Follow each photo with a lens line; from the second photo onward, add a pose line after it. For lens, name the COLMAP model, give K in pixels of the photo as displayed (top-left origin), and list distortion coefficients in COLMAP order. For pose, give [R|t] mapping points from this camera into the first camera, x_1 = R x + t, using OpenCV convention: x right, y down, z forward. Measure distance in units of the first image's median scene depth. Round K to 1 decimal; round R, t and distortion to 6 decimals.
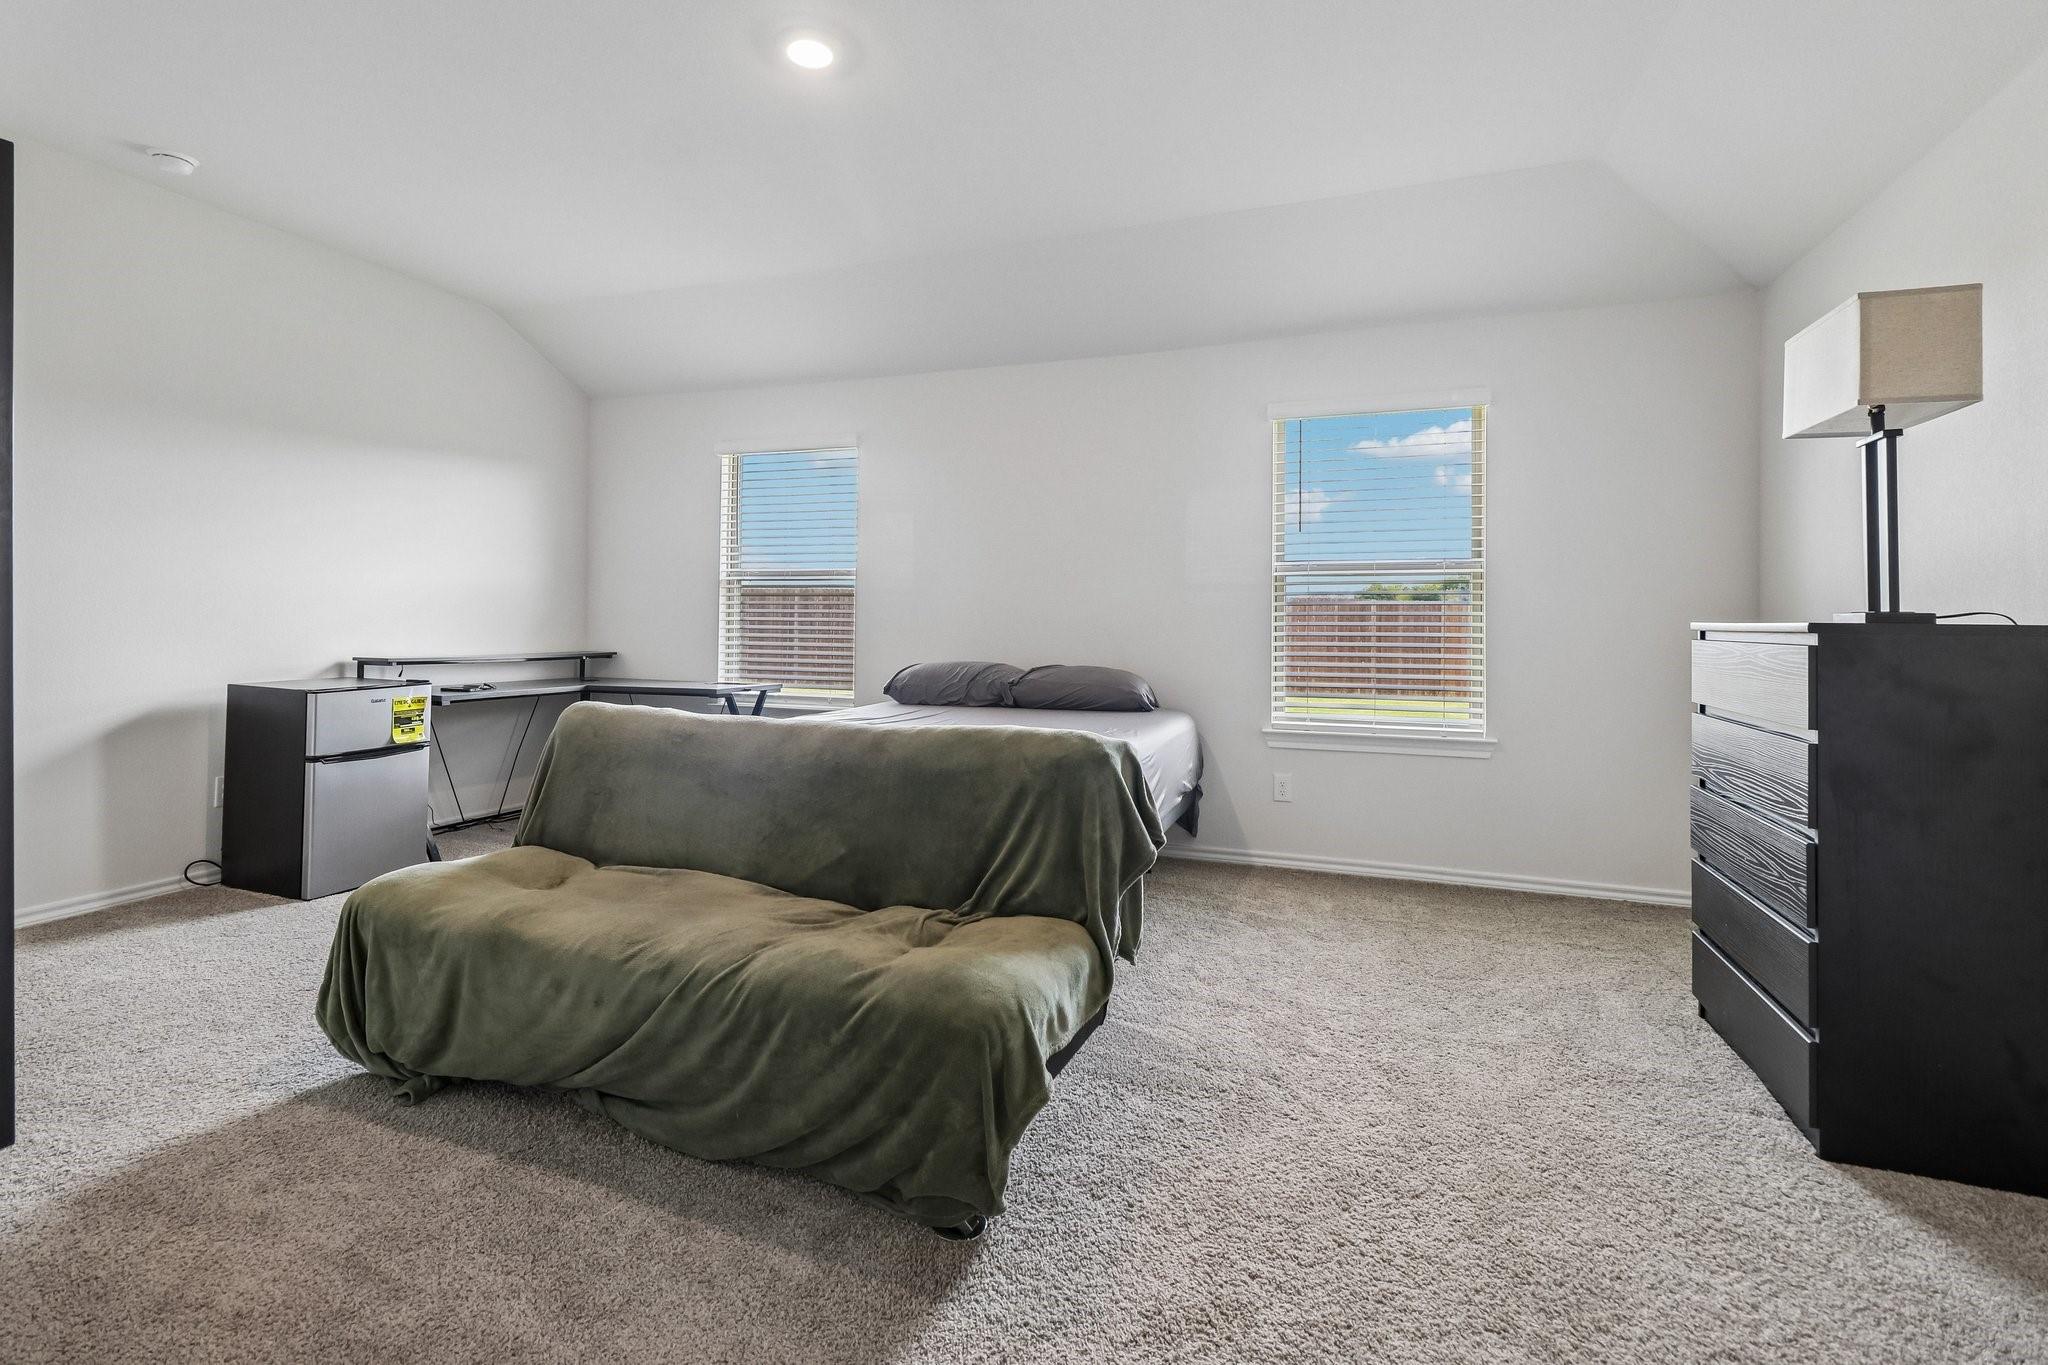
lens RADIAL K [[952.0, 0, 1024.0], [0, 952.0, 628.1], [0, 0, 1]] dist [0.033491, -0.016216]
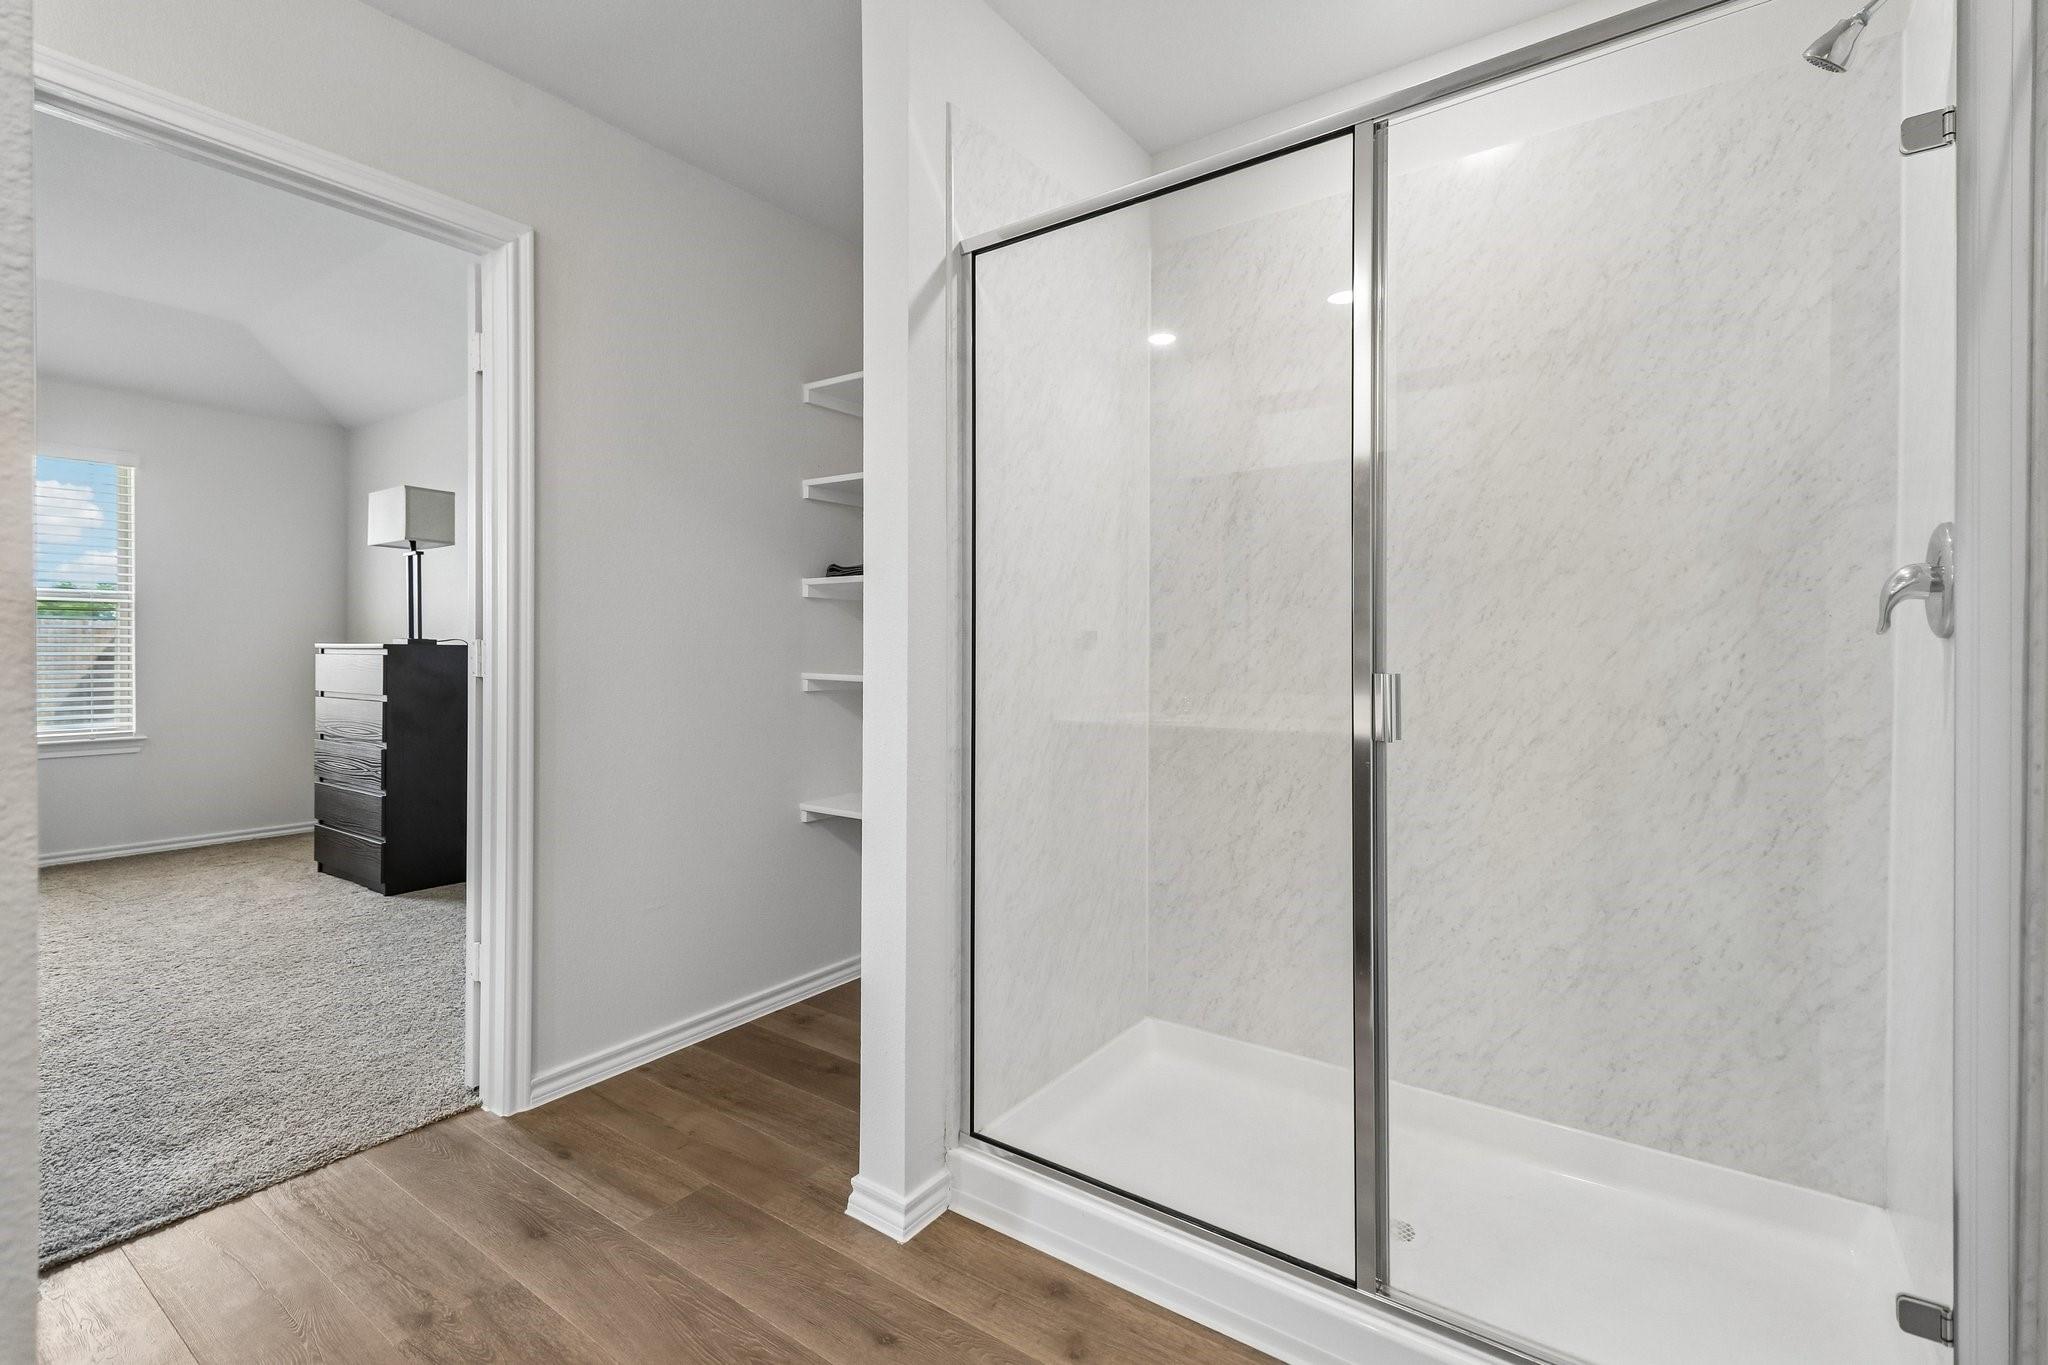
lens RADIAL K [[952.0, 0, 1024.0], [0, 952.0, 628.1], [0, 0, 1]] dist [0.033491, -0.016216]
pose [[0.278810, 0.015383, 0.960223, -0.723849], [0.004395, 0.999841, -0.017294, 0.001830], [-0.960336, 0.009041, 0.278698, -0.822163]]
